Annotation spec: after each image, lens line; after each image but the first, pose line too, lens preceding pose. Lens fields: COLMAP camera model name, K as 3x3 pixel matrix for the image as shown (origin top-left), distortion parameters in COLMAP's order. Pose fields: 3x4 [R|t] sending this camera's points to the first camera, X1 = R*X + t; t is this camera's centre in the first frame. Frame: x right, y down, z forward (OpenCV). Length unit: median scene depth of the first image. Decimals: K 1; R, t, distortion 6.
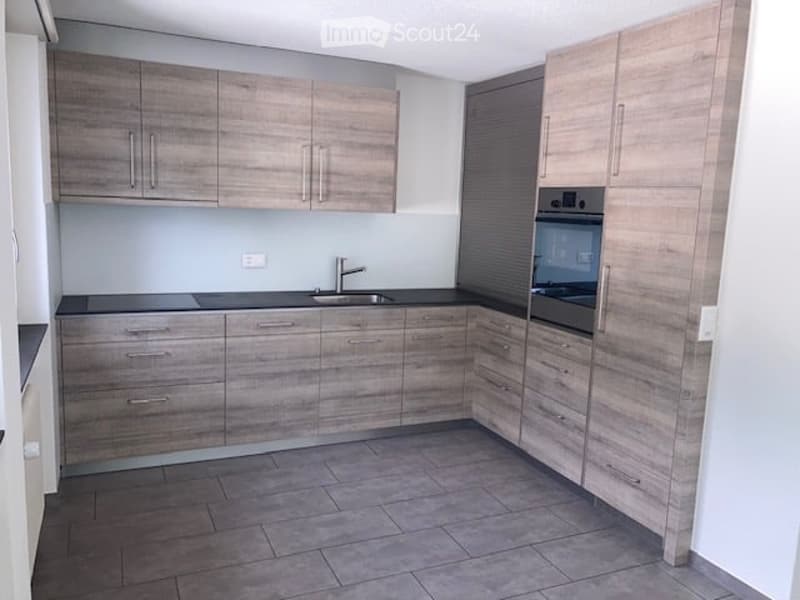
lens RADIAL K [[650.9, 0, 400.0], [0, 650.9, 300.0], [0, 0, 1]] dist [0.005773, 0.005059]
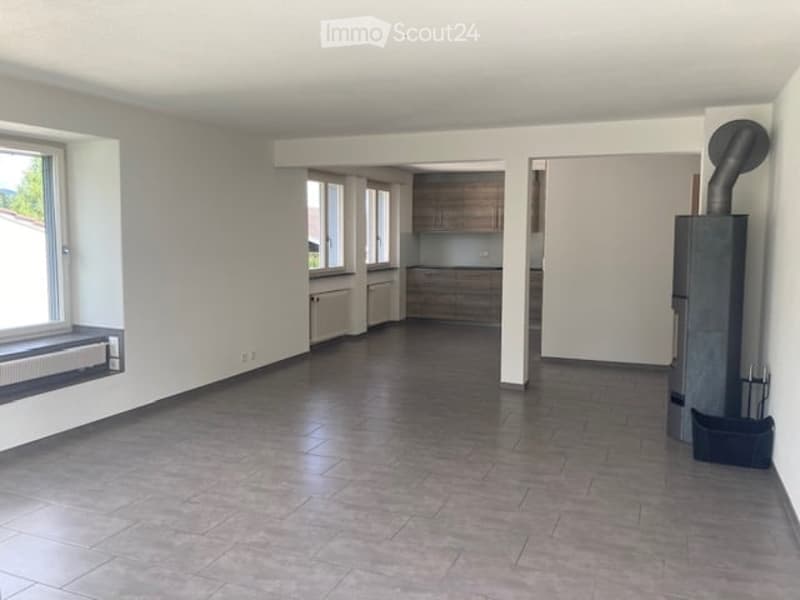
lens RADIAL K [[650.9, 0, 400.0], [0, 650.9, 300.0], [0, 0, 1]] dist [0.005773, 0.005059]
pose [[0.674061, 0.034468, -0.737871, 1.600182], [-0.084638, 0.995936, -0.030796, 0.249521], [0.733811, 0.083210, 0.674239, -1.022740]]
